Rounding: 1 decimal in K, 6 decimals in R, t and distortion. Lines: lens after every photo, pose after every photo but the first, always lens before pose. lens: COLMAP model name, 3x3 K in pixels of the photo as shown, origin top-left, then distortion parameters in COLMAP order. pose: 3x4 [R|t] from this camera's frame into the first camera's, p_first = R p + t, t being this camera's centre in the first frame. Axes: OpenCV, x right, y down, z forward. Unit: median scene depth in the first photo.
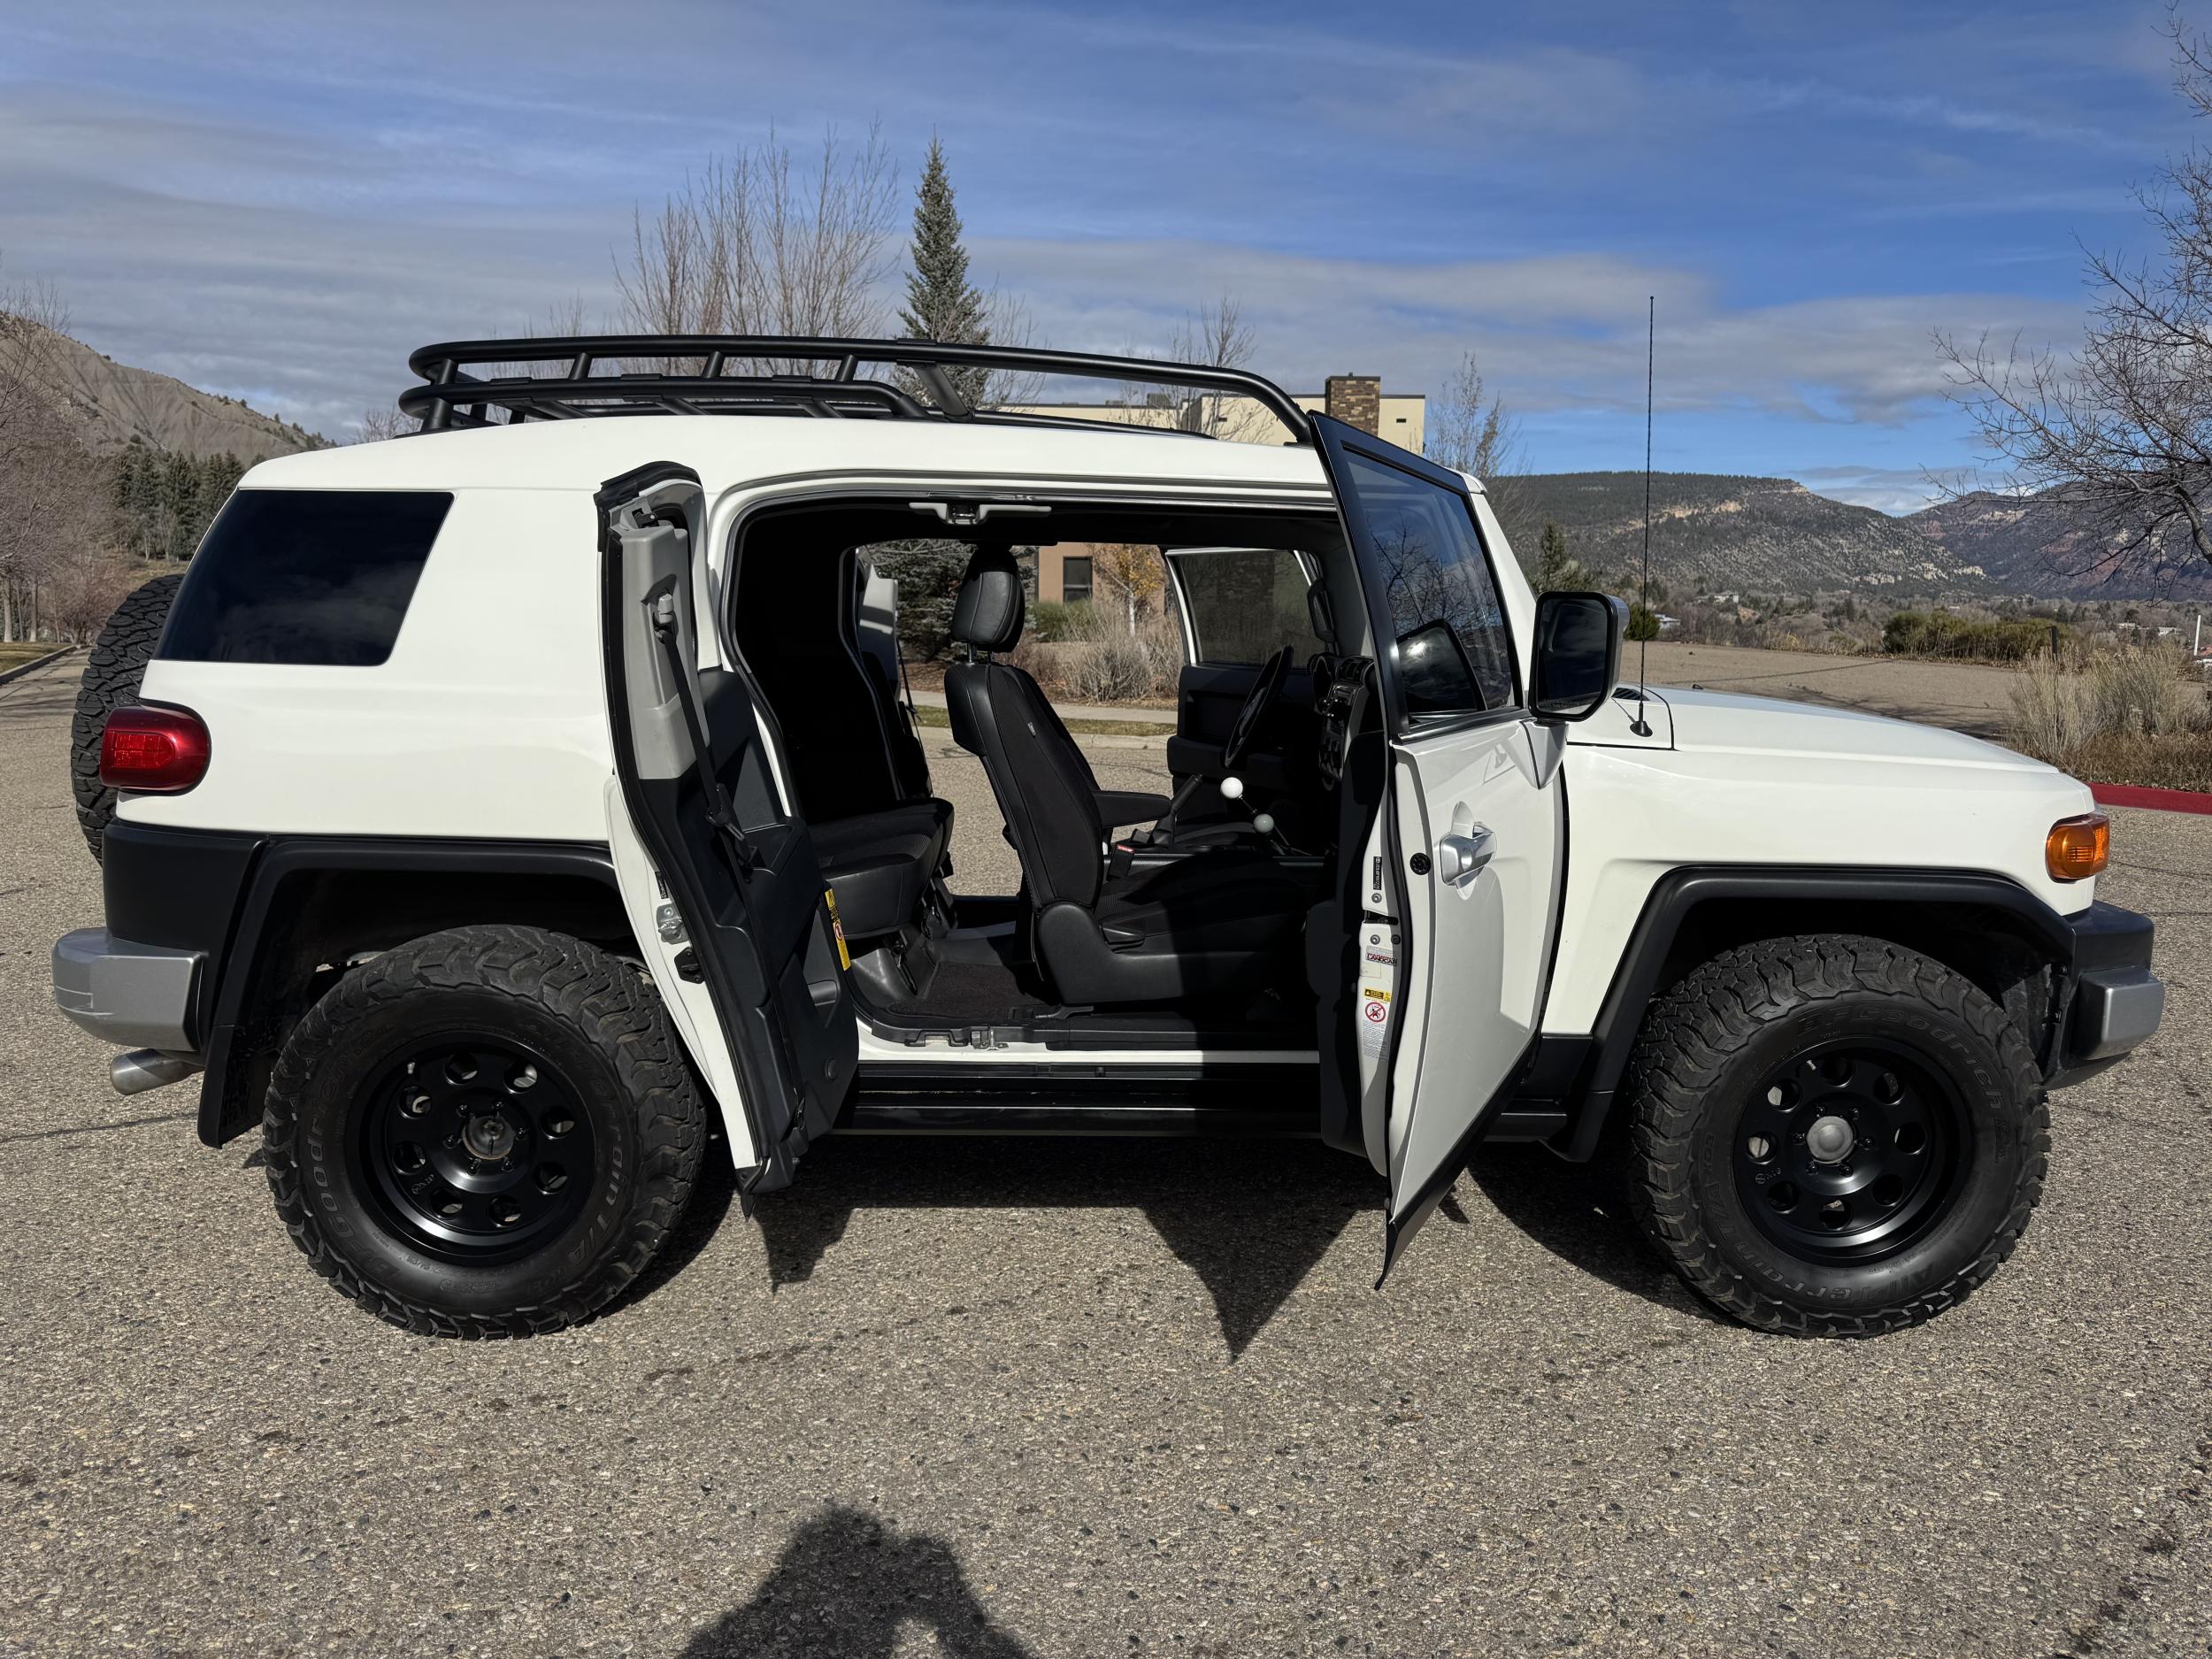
lens RADIAL K [[1521.7, 0, 1104.5], [0, 1521.7, 838.4], [0, 0, 1]] dist [0.008937, -0.020462]
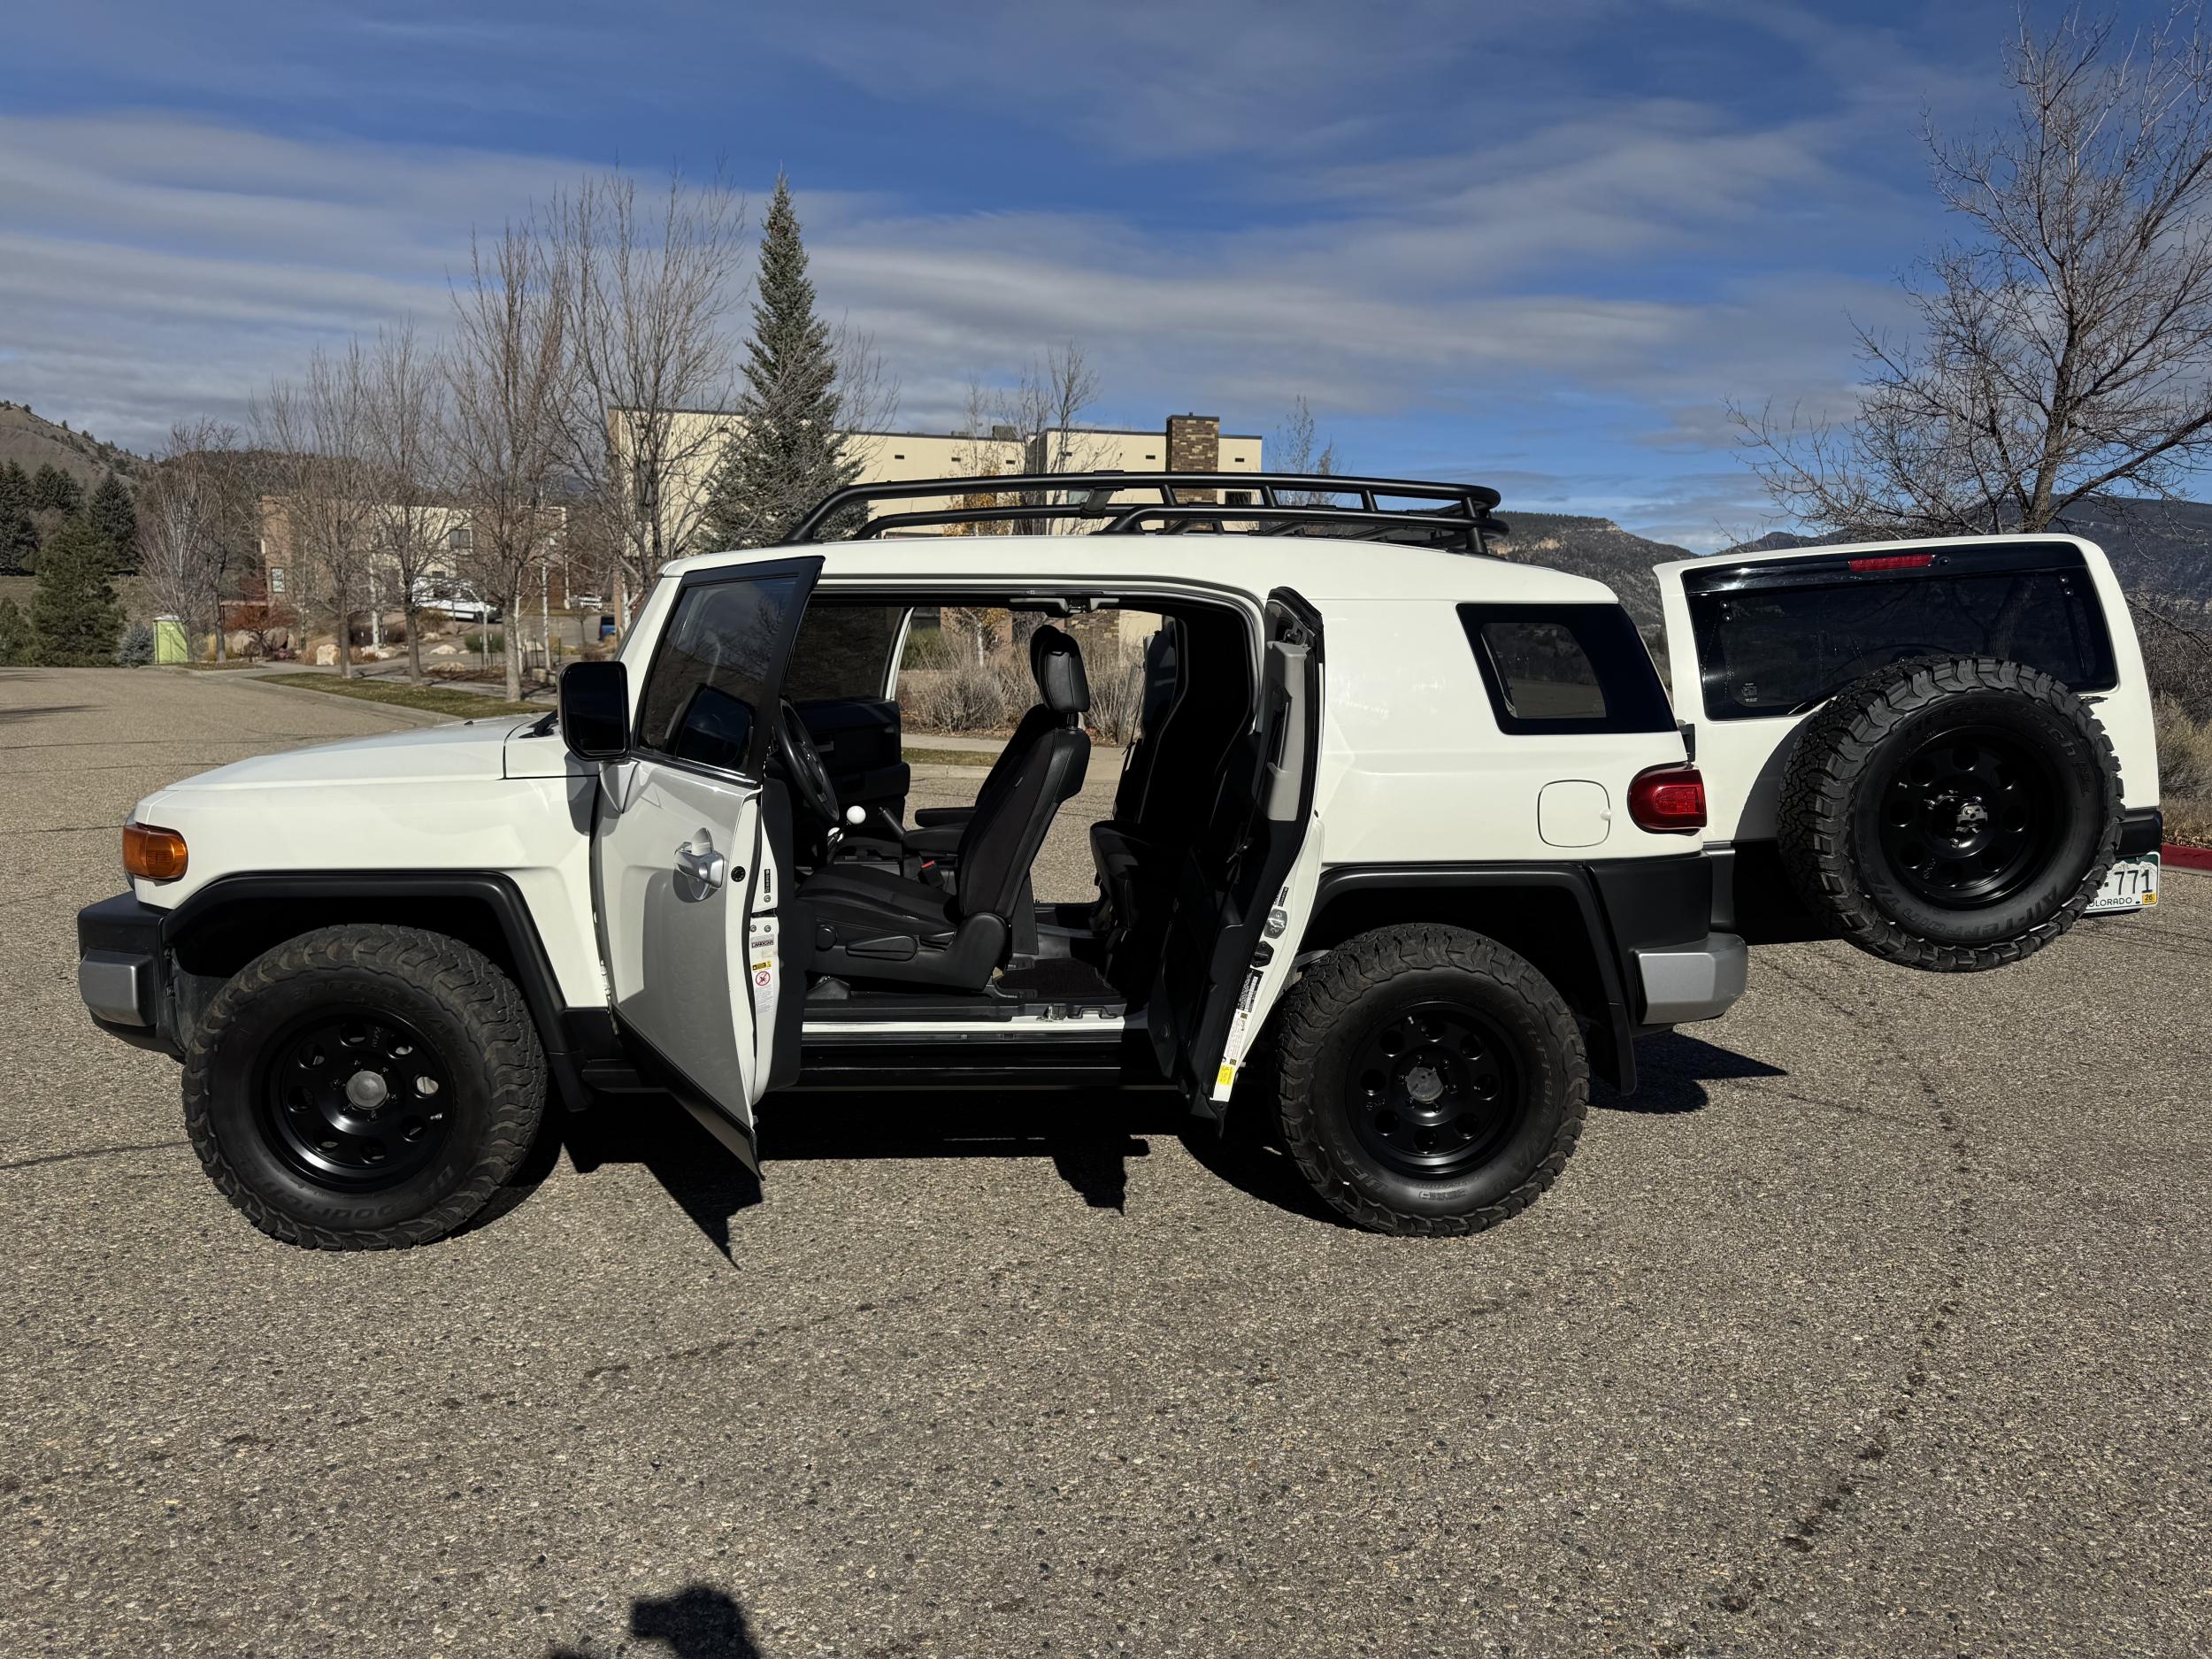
lens RADIAL K [[1521.7, 0, 1101.2], [0, 1521.7, 845.8], [0, 0, 1]] dist [0.008937, -0.020462]
pose [[0.994898, -0.005490, 0.100738, -0.039908], [0.006653, 0.999915, -0.011207, -0.014206], [-0.100668, 0.011820, 0.994850, -0.141110]]
